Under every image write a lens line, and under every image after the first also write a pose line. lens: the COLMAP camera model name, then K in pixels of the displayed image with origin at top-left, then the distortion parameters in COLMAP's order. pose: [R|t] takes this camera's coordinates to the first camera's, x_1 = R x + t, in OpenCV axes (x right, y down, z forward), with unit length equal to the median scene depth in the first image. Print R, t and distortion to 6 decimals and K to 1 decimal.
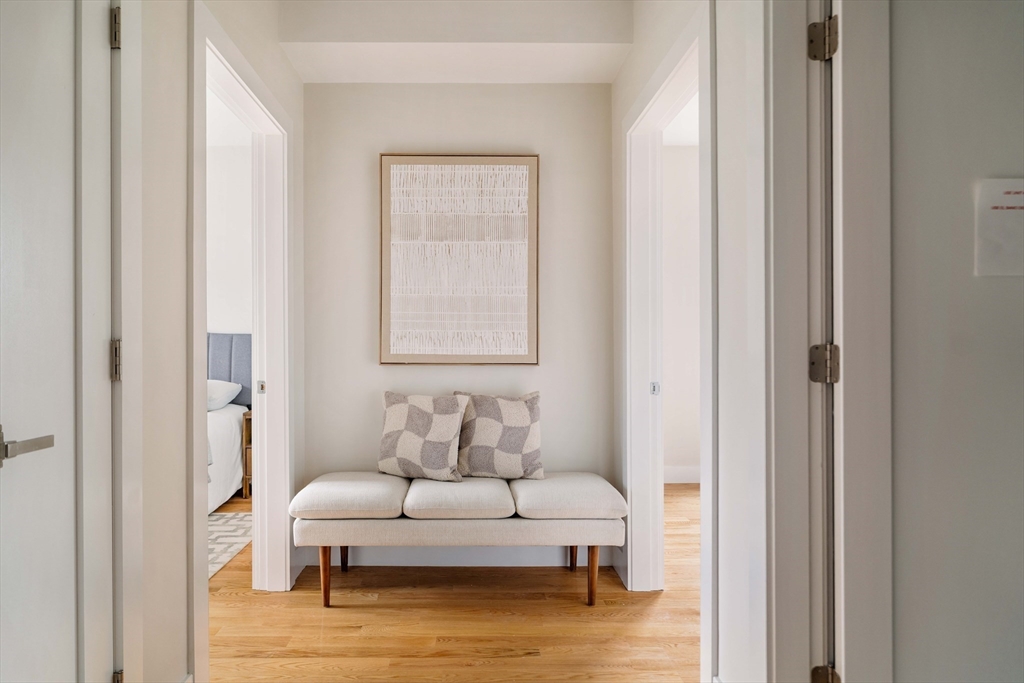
lens RADIAL K [[605.3, 0, 509.6], [0, 605.3, 341.7], [0, 0, 1]] dist [0.002620, 0.000186]
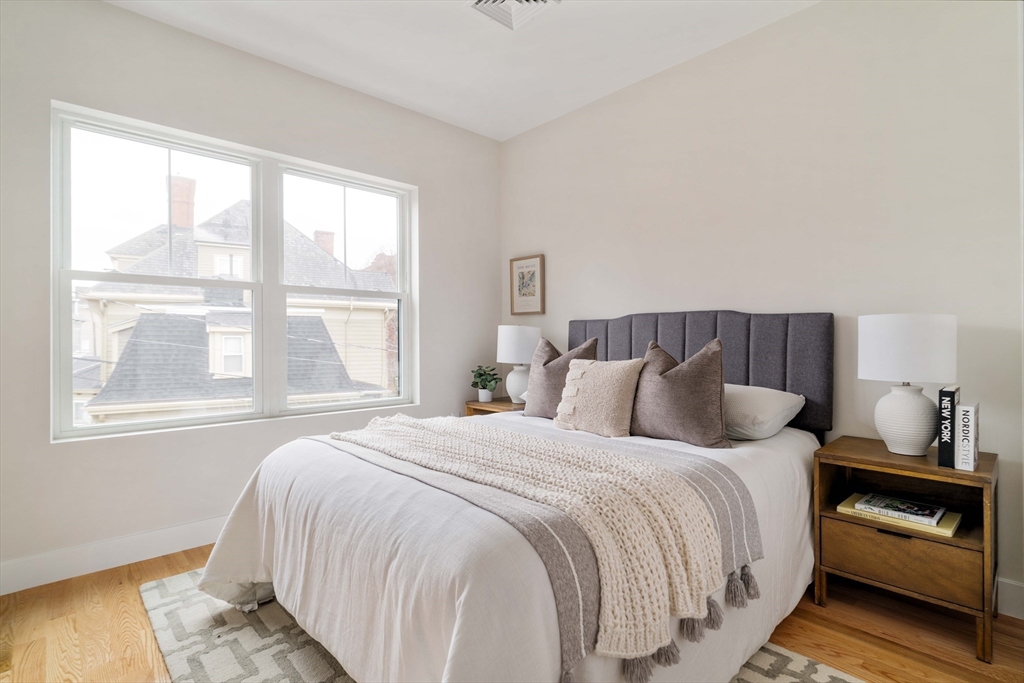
lens RADIAL K [[403.8, 0, 512.6], [0, 403.8, 341.3], [0, 0, 1]] dist [0.000941, -0.000058]
pose [[0.566849, 0.000594, -0.823821, -0.285185], [0.001699, 0.999997, 0.001890, 0.014815], [0.823820, -0.002472, 0.566846, 0.548768]]
